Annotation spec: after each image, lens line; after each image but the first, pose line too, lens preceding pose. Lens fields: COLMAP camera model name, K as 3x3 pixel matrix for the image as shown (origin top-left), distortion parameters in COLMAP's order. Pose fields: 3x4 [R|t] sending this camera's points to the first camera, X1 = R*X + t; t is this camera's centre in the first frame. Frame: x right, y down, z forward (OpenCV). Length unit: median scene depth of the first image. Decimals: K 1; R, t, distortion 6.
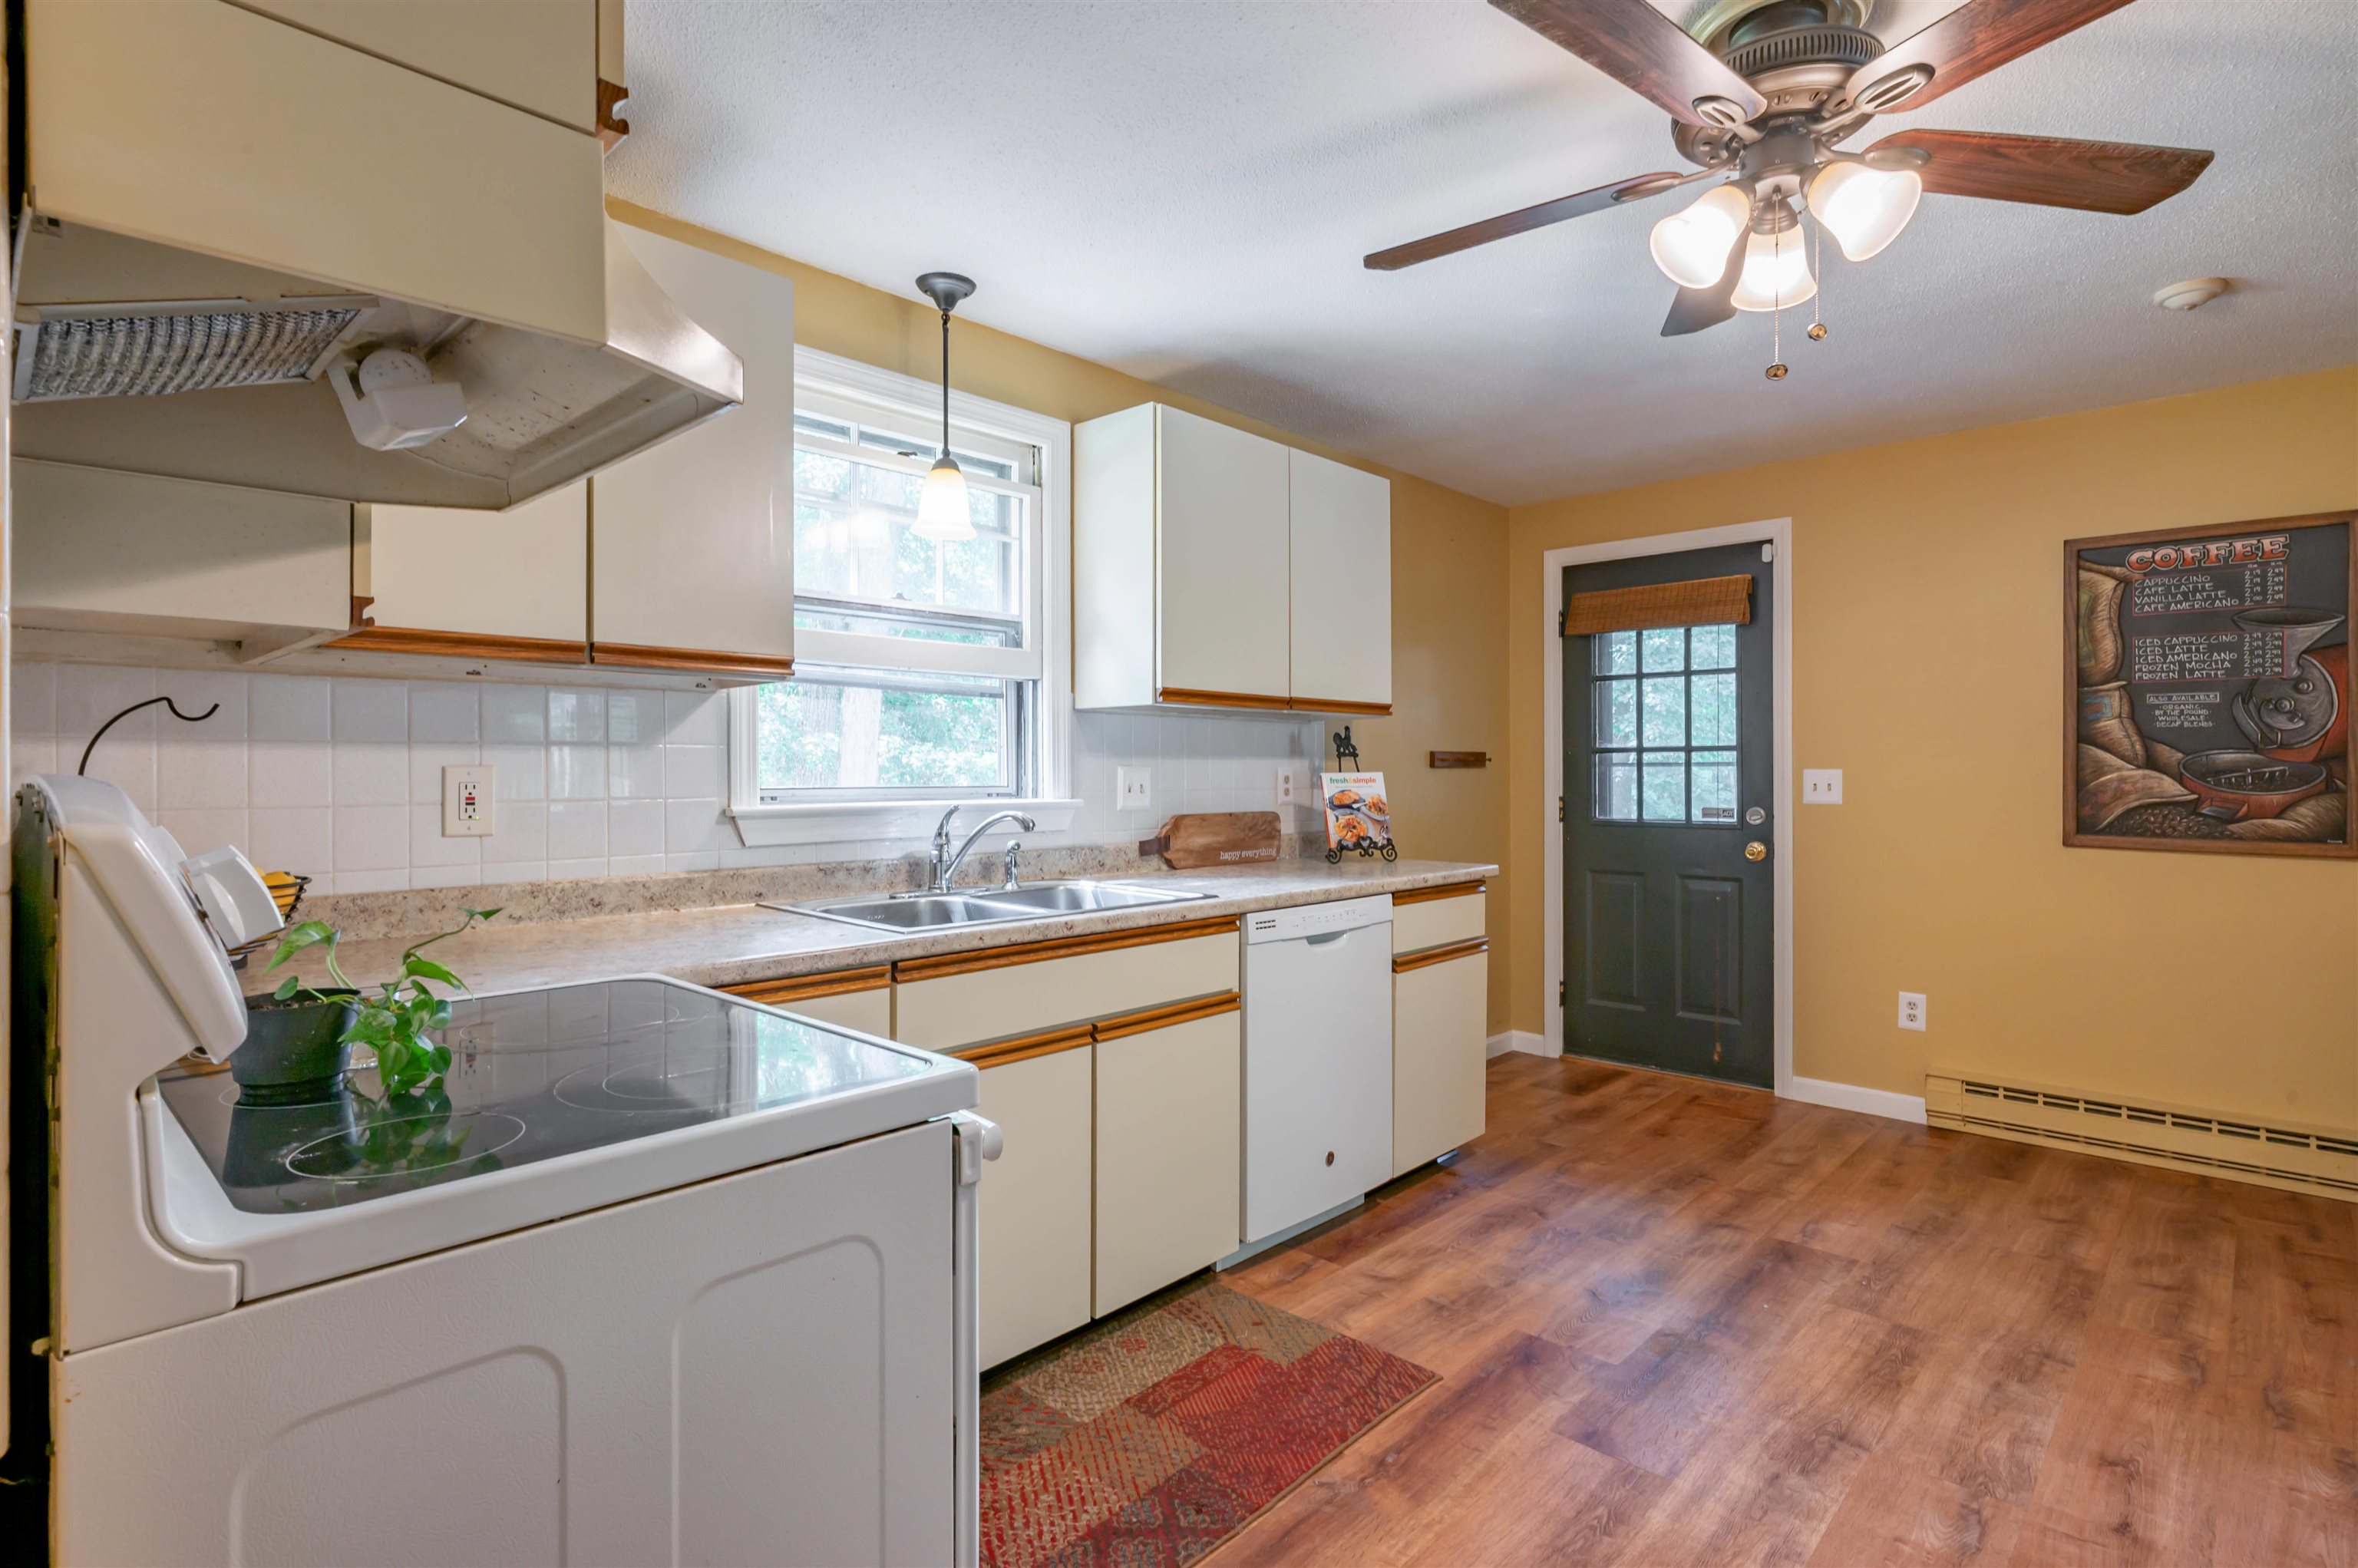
lens RADIAL K [[1103.3, 0, 1254.7], [0, 1103.3, 771.9], [0, 0, 1]] dist [-0.002027, 0.000244]
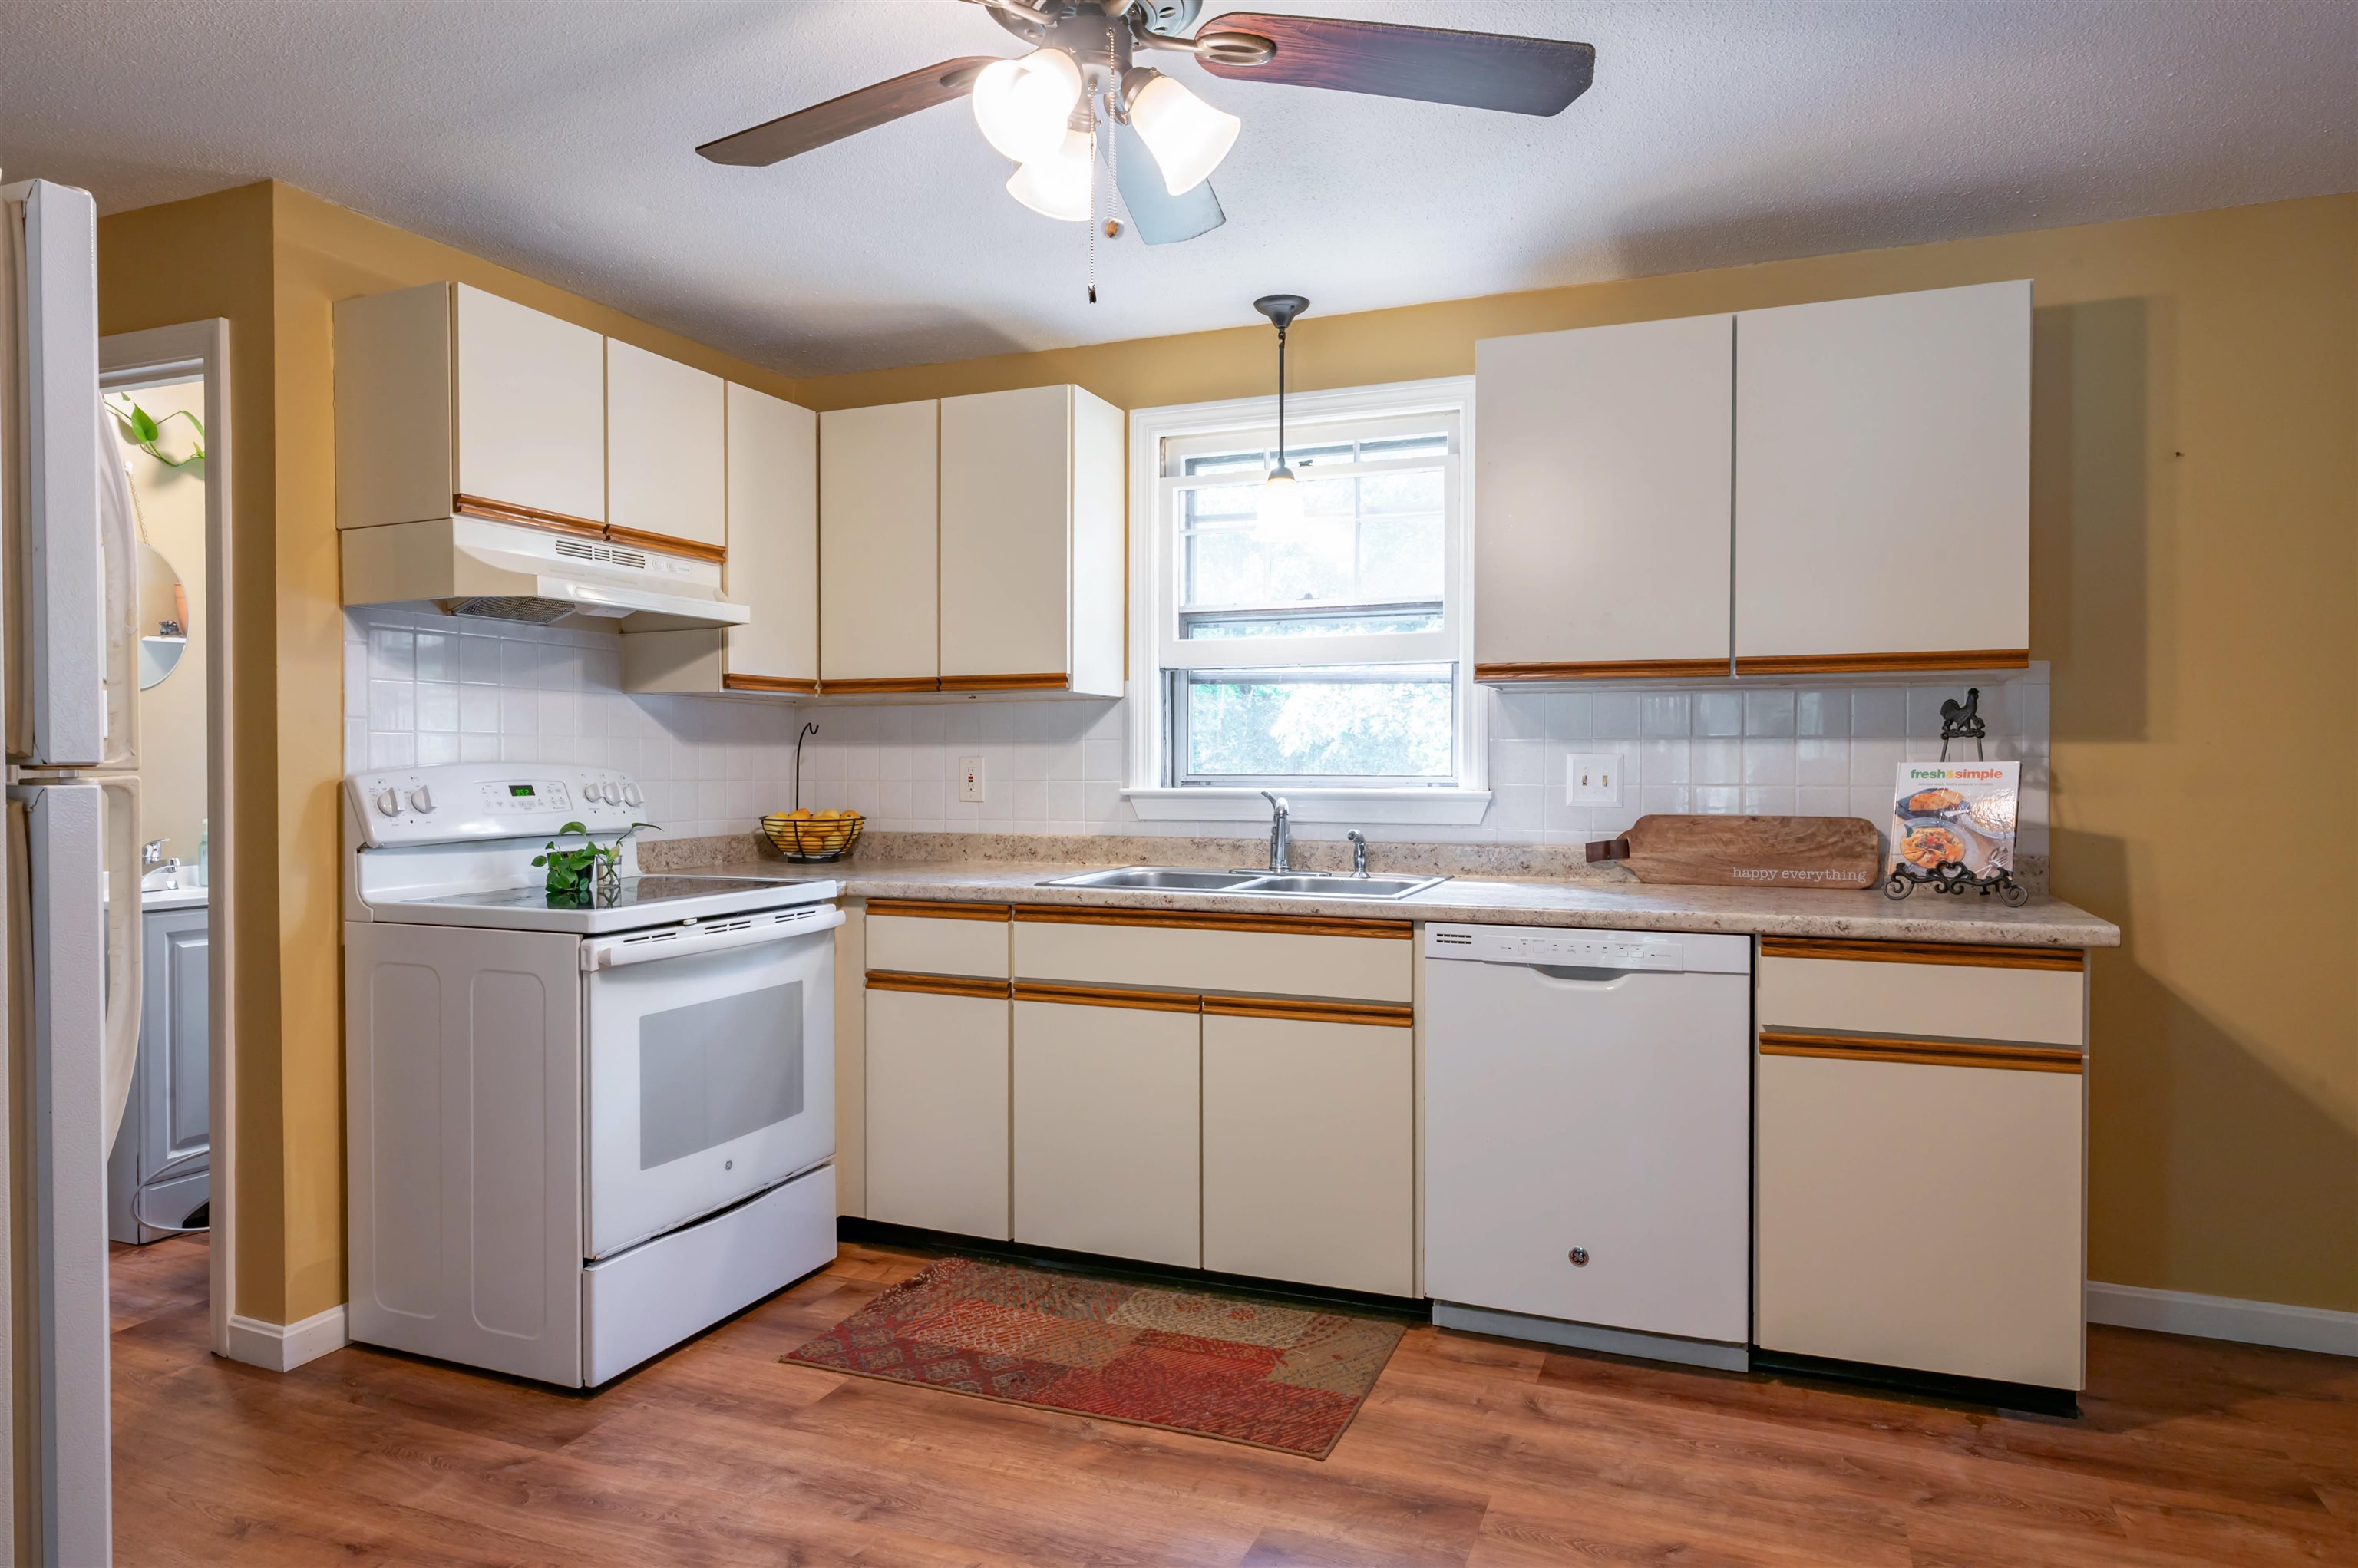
lens RADIAL K [[1508.2, 0, 1324.6], [0, 1508.2, 779.7], [0, 0, 1]] dist [-0.000241, 0.000907]
pose [[0.386703, 0.011324, -0.922135, 1.058054], [-0.000615, 0.999928, 0.012021, 0.000918], [0.922204, -0.004082, 0.386681, 0.458644]]
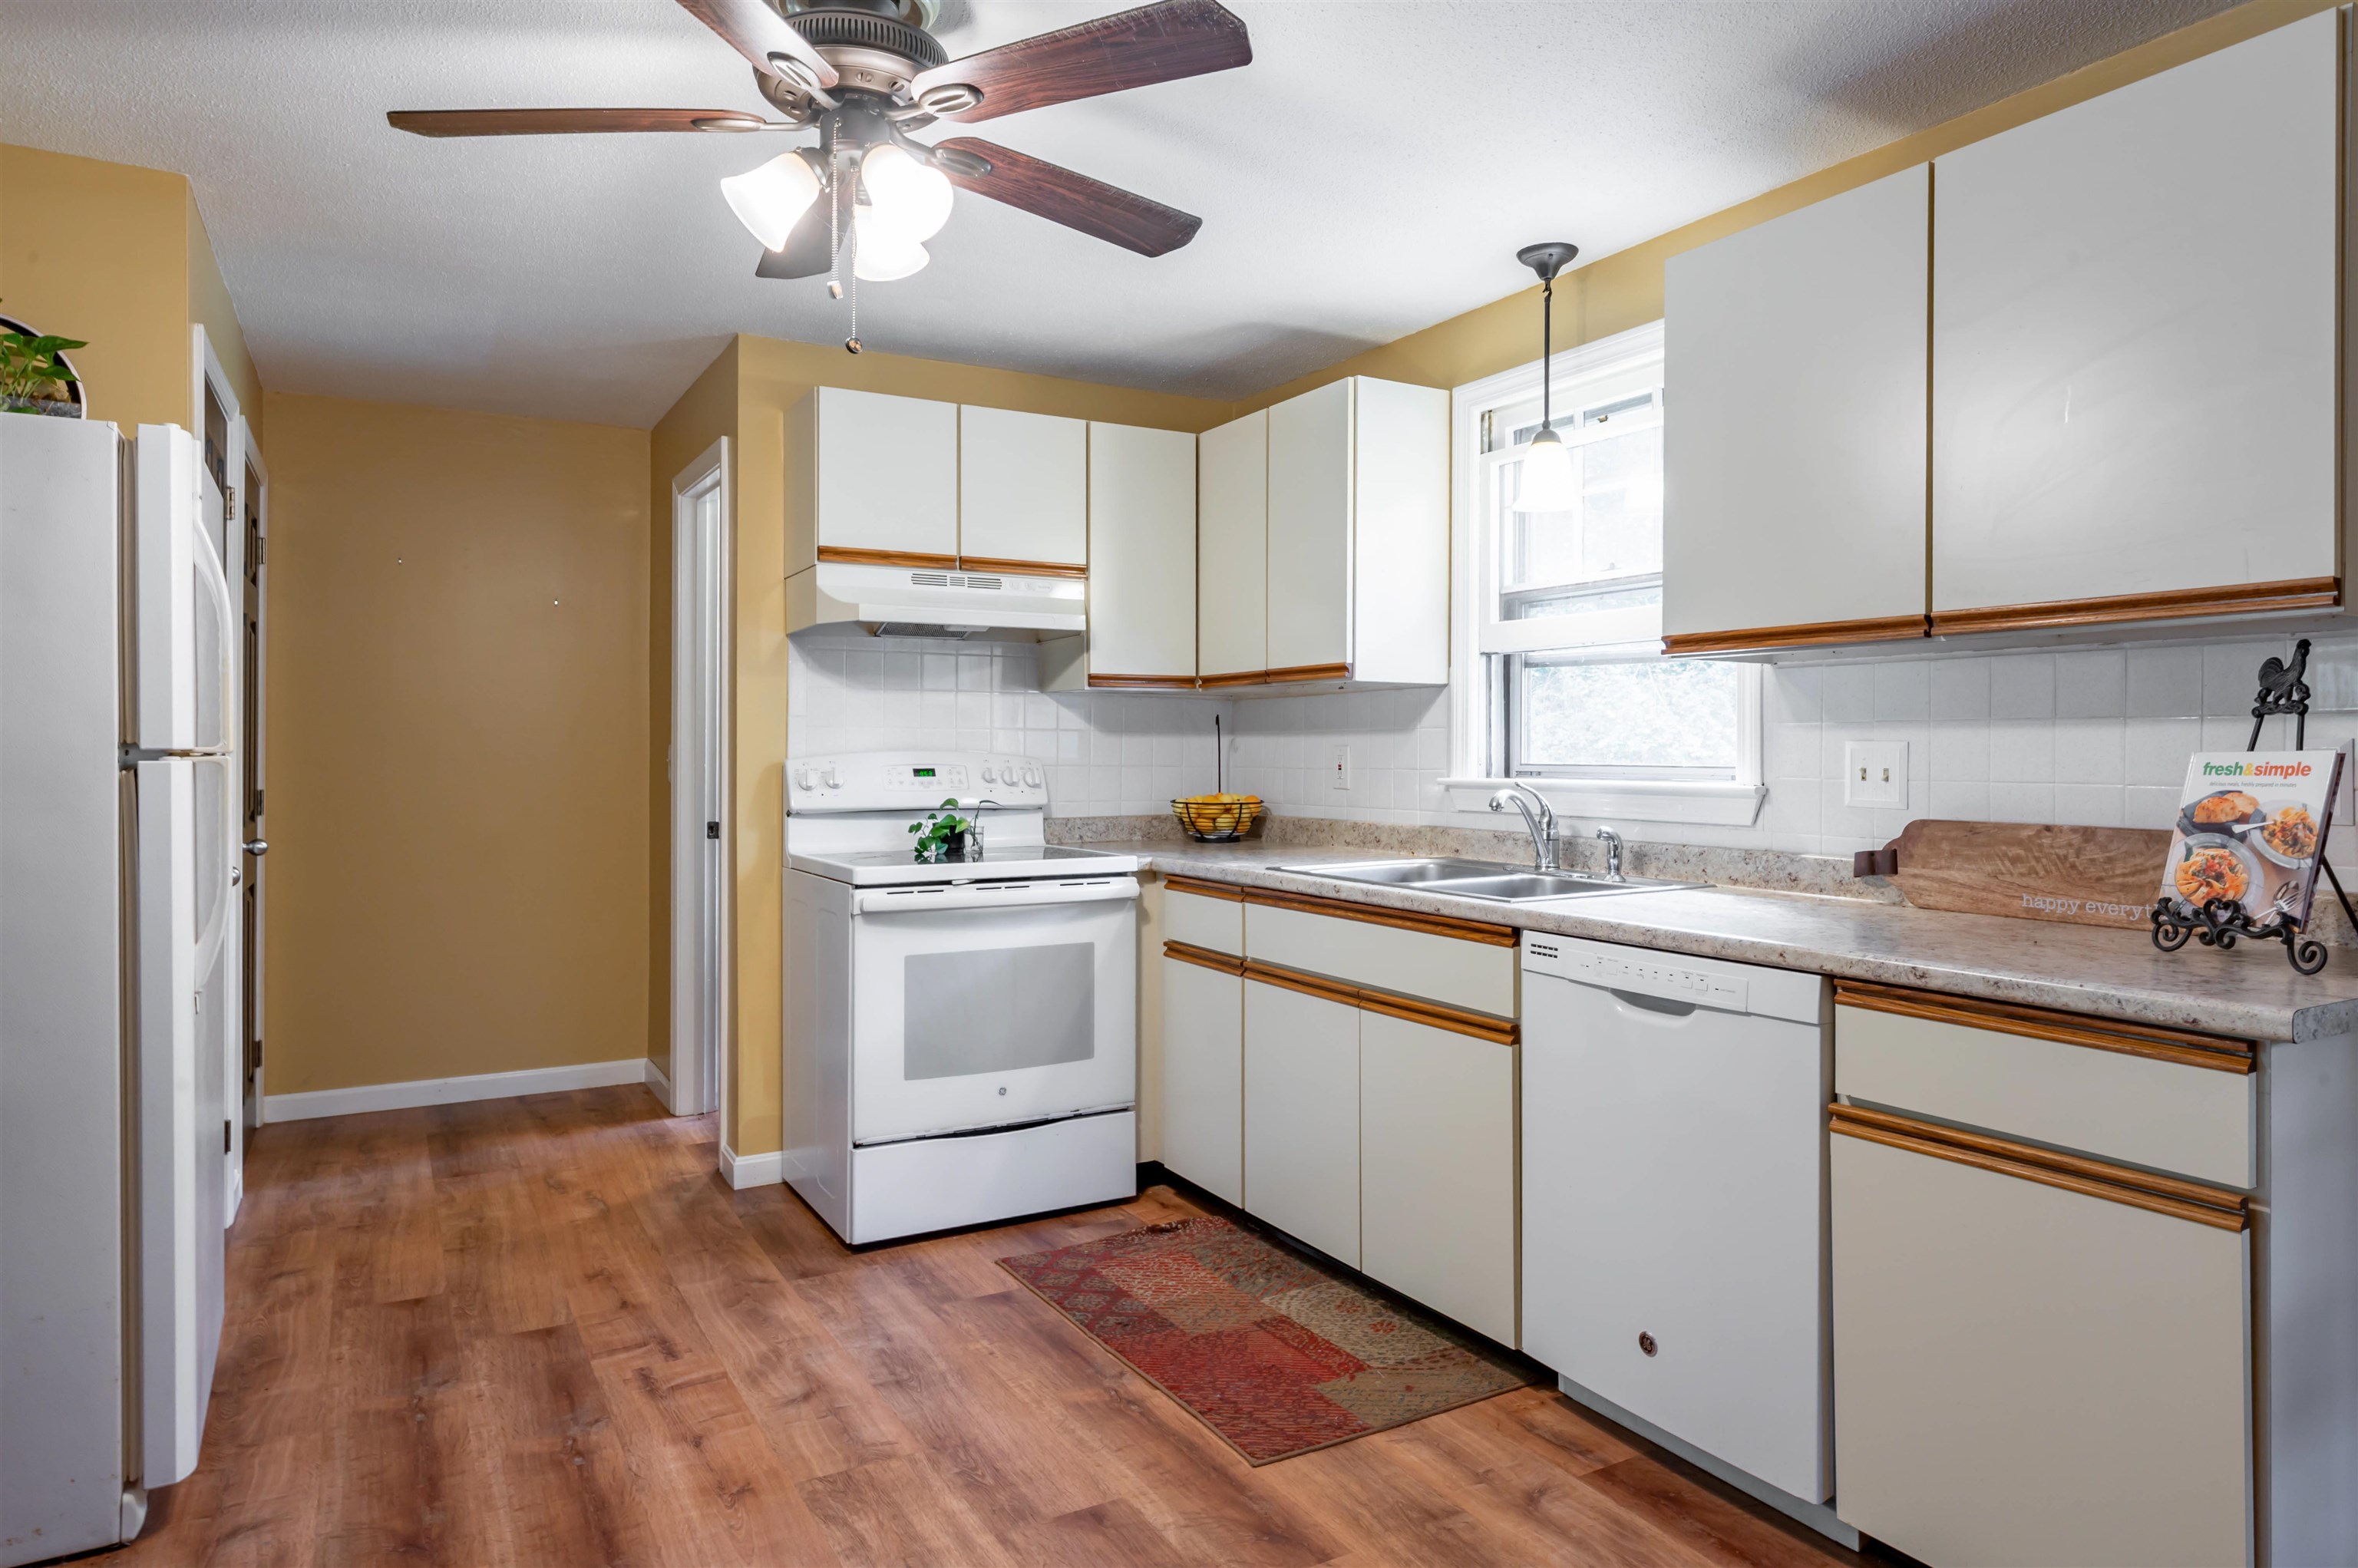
lens RADIAL K [[1591.3, 0, 1240.8], [0, 1591.3, 744.3], [0, 0, 1]] dist [-0.002951, -0.000254]
pose [[-0.315639, -0.003647, -0.948872, 1.119687], [-0.001503, 0.999993, -0.003343, 0.000805], [0.948878, 0.000371, -0.315643, 1.156004]]
